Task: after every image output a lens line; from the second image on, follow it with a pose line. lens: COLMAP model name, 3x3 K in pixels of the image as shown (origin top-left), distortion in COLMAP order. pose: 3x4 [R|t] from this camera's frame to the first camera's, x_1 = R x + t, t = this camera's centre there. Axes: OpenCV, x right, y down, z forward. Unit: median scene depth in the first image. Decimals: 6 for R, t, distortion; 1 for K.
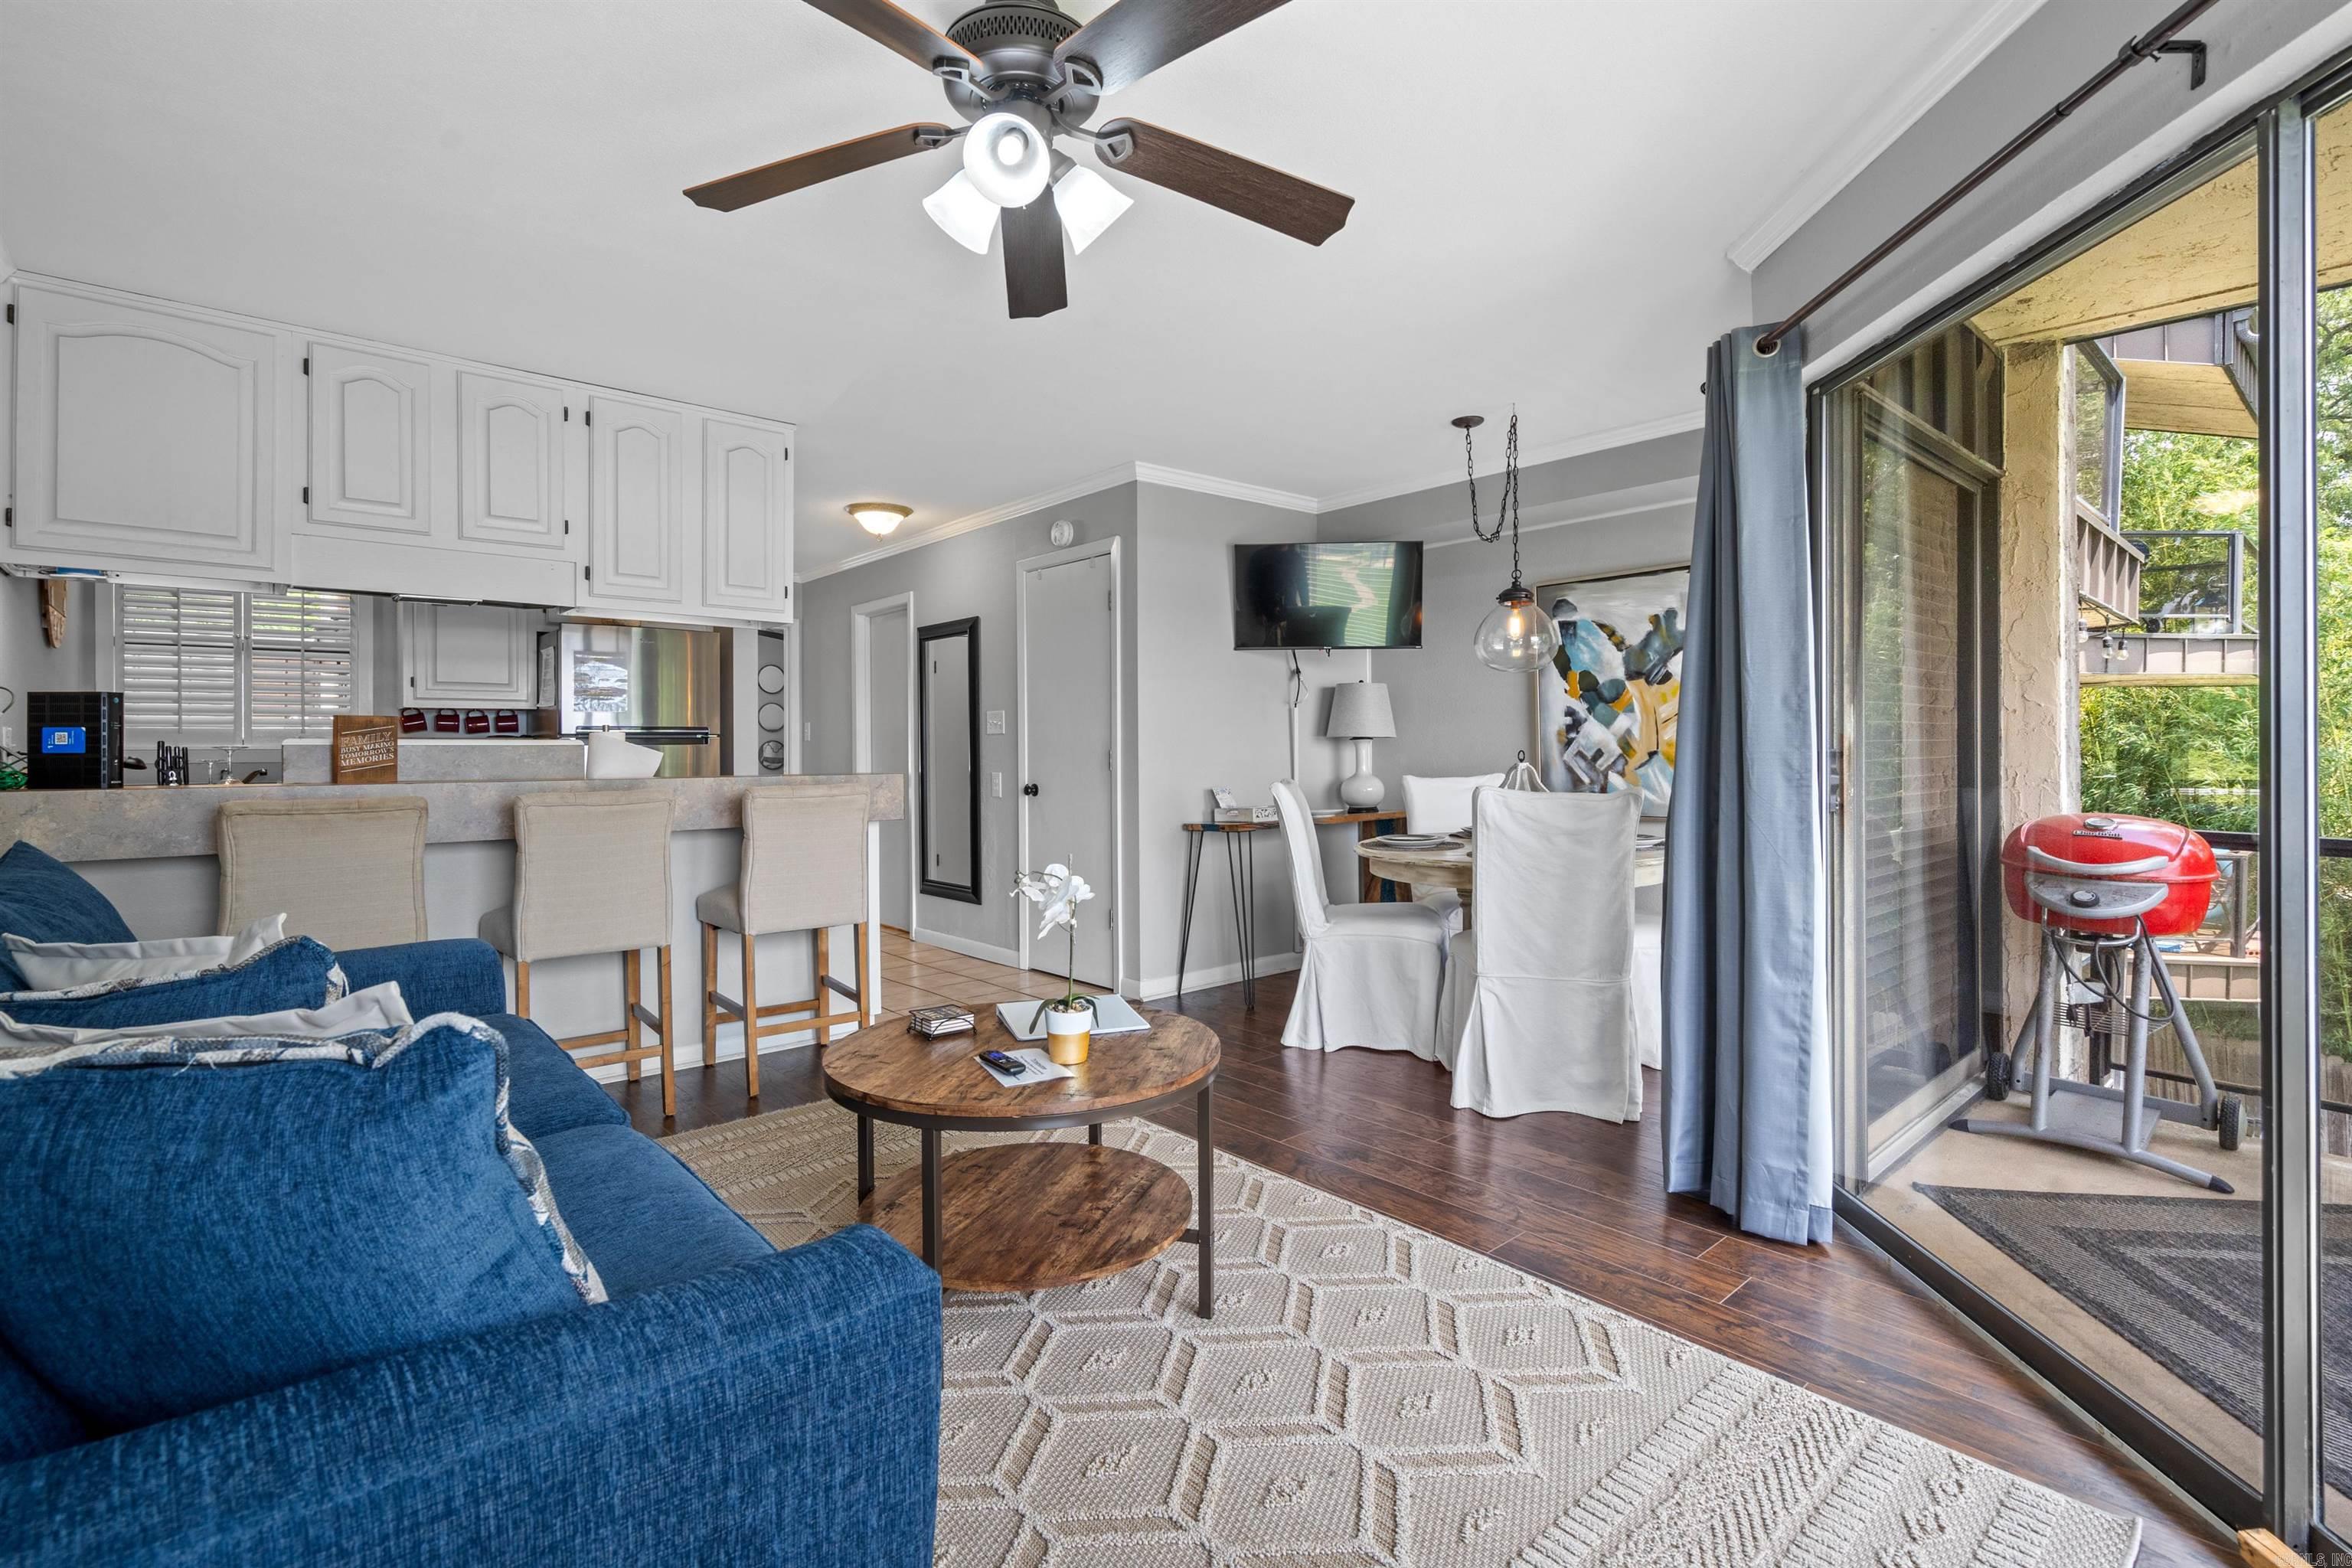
lens RADIAL K [[1083.3, 0, 1176.3], [0, 1083.3, 751.8], [0, 0, 1]] dist [-0.000384, -0.000101]
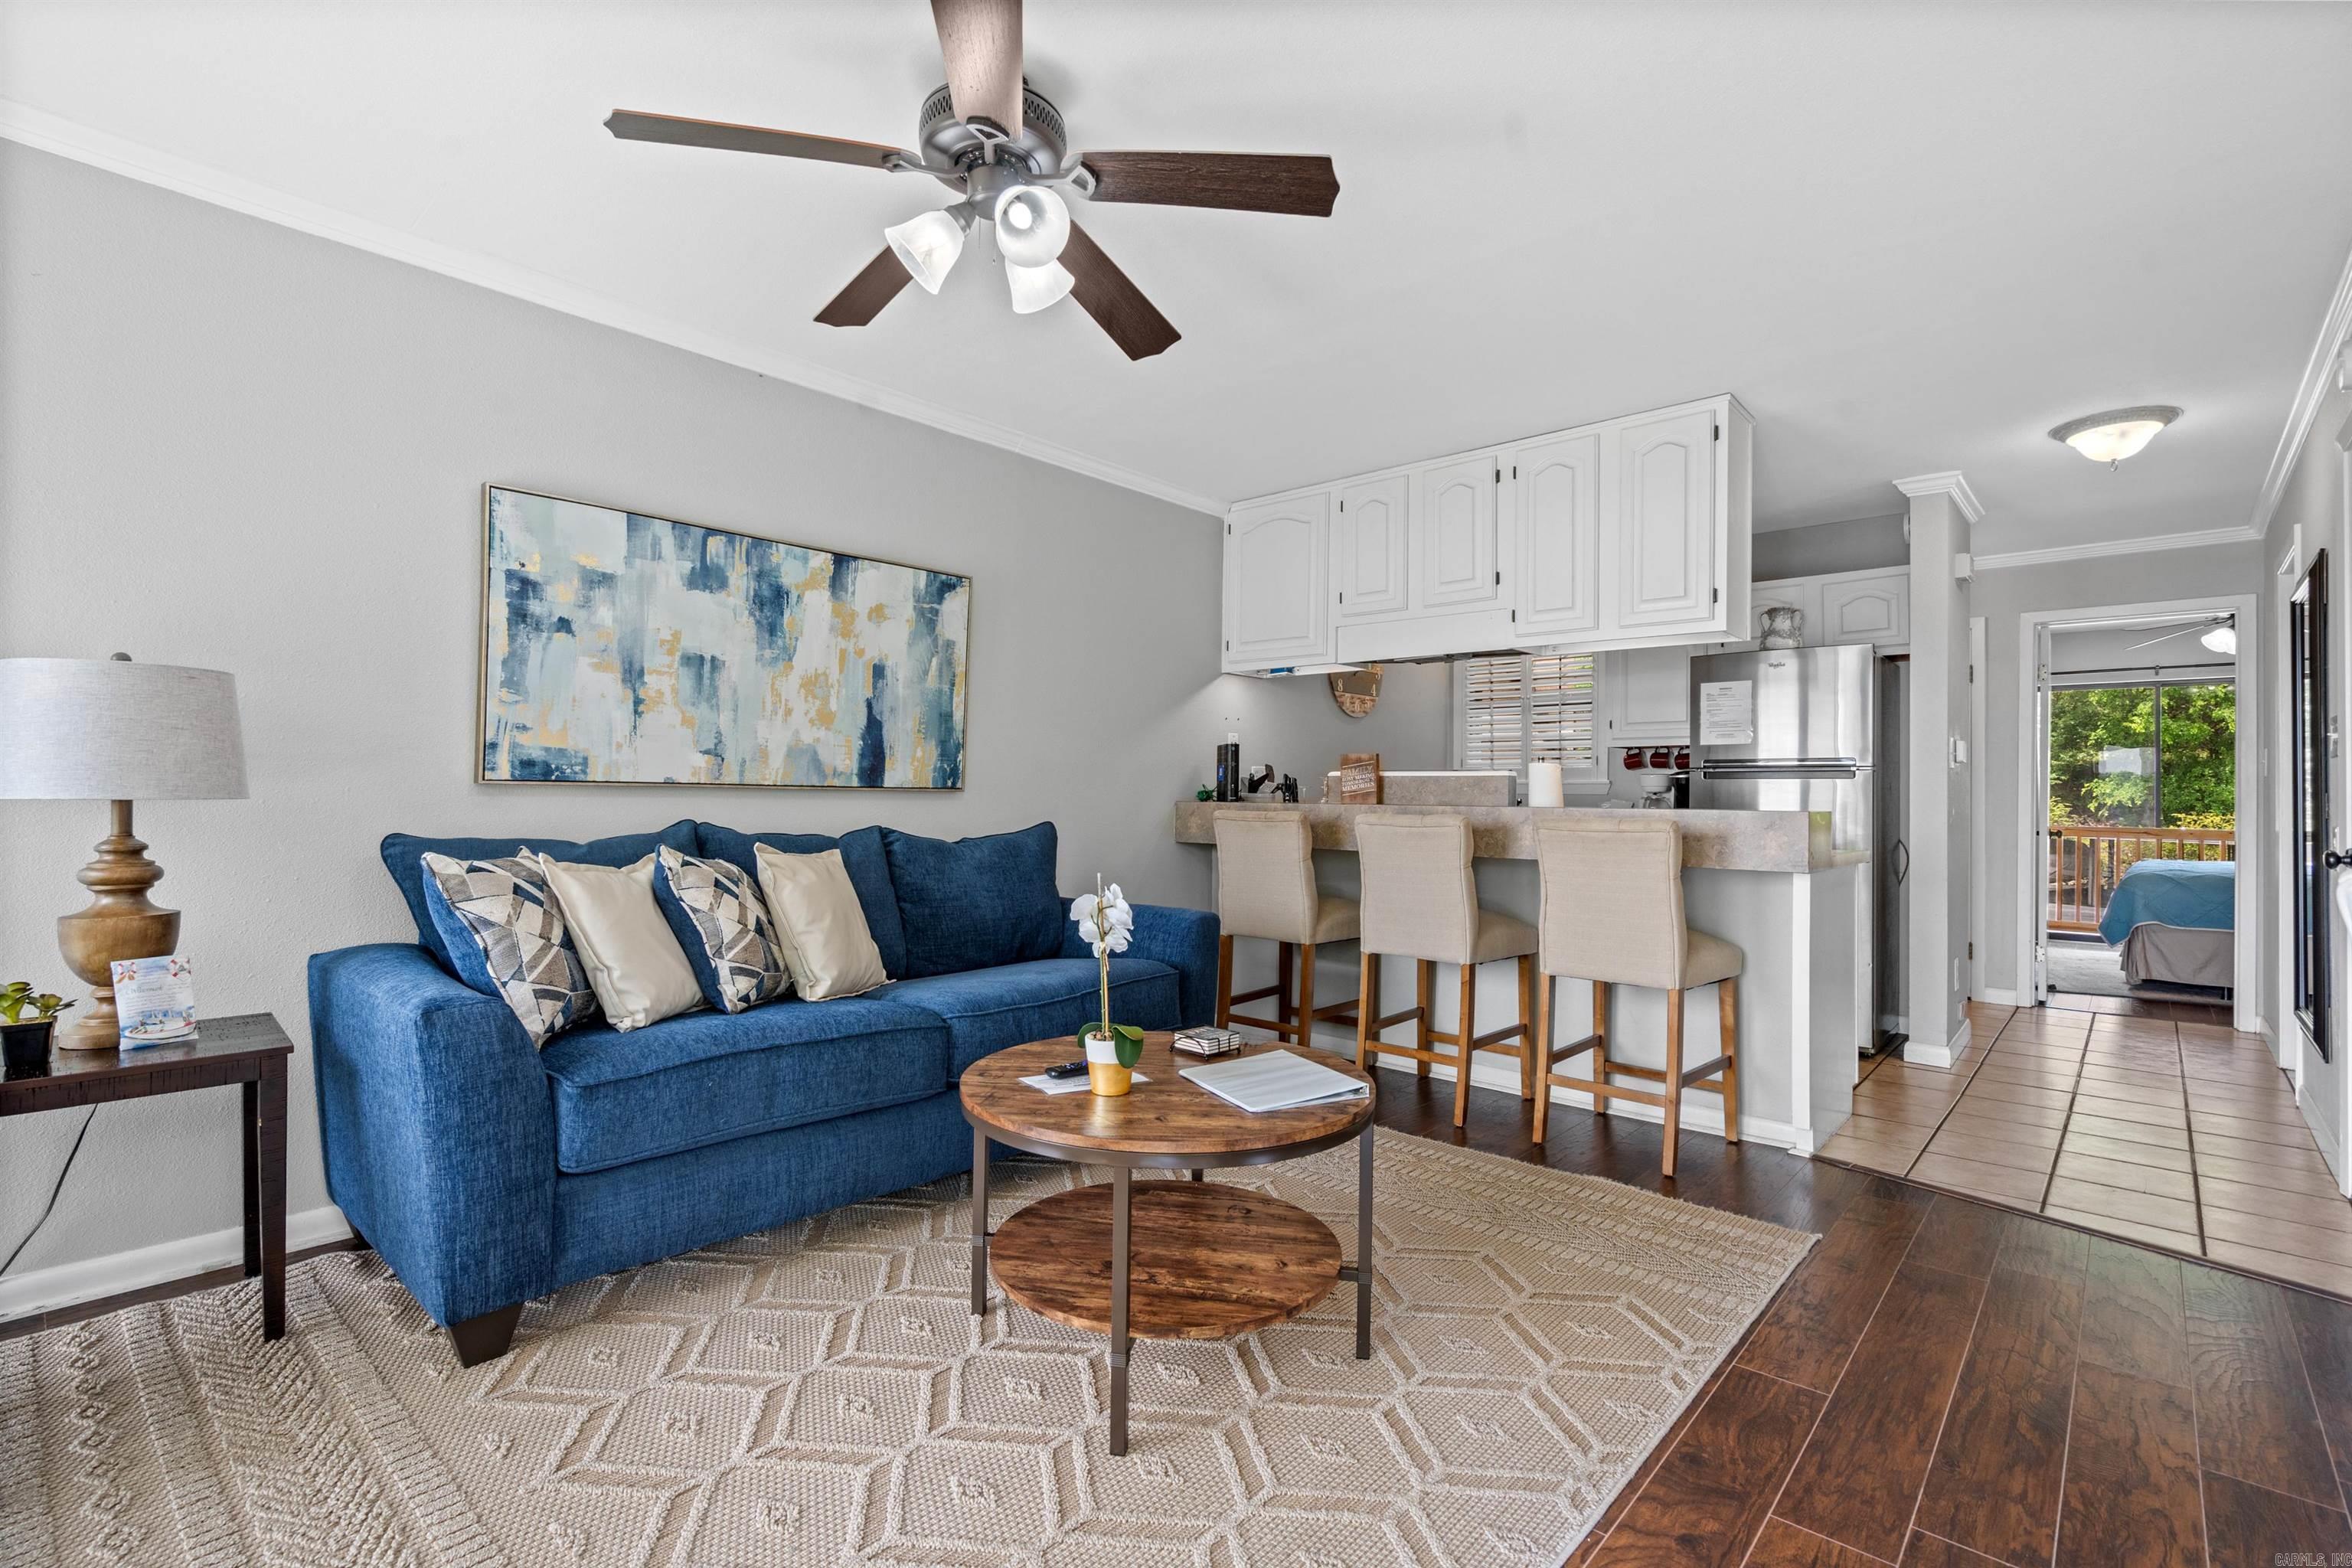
lens RADIAL K [[1078.5, 0, 1162.1], [0, 1078.5, 780.0], [0, 0, 1]] dist [0.000499, -0.000213]
pose [[0.118373, -0.006690, -0.992947, 0.510645], [-0.010042, 0.999918, -0.007934, 0.010741], [0.992918, 0.010910, 0.118296, 0.559298]]
